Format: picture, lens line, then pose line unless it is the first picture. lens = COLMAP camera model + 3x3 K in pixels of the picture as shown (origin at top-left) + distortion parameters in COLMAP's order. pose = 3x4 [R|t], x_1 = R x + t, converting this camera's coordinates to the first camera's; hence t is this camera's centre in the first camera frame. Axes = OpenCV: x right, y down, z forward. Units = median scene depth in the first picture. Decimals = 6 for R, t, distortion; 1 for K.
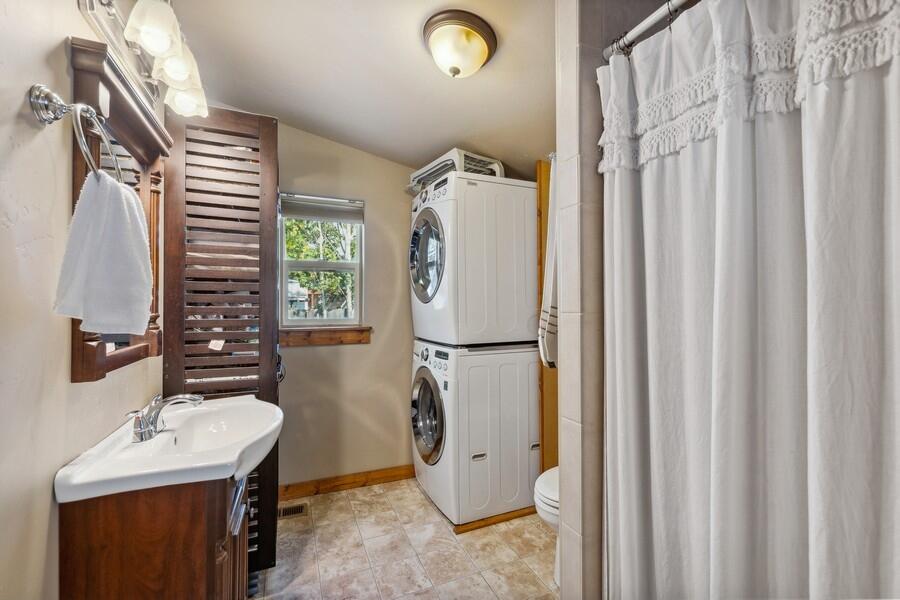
lens RADIAL K [[393.0, 0, 449.9], [0, 393.0, 304.5], [0, 0, 1]] dist [0.002183, -0.000060]
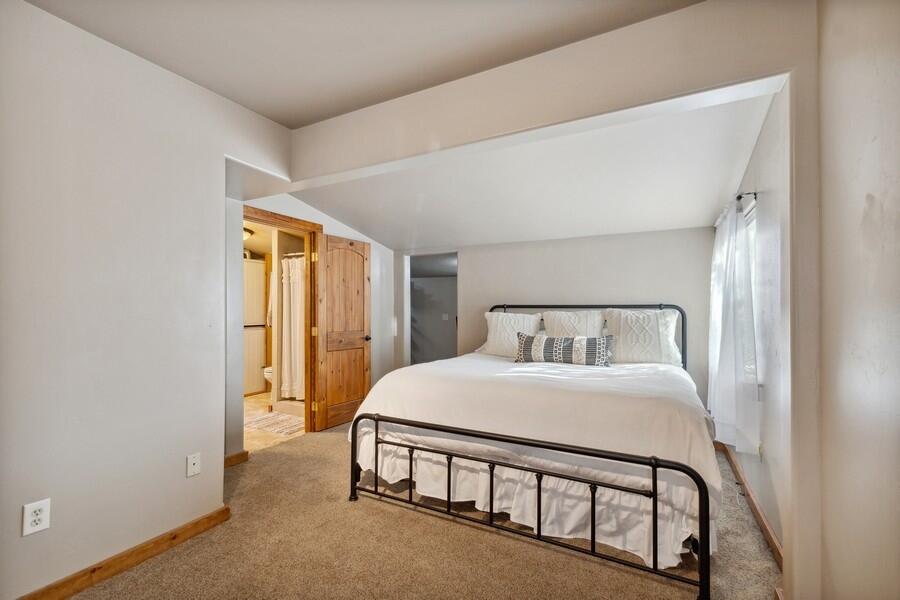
lens RADIAL K [[393.0, 0, 449.9], [0, 393.0, 304.5], [0, 0, 1]] dist [0.002183, -0.000060]
pose [[0.782489, 0.017945, 0.622405, -0.668390], [-0.006847, 0.999772, -0.020218, -0.010447], [-0.622626, 0.011559, 0.782434, -2.736315]]
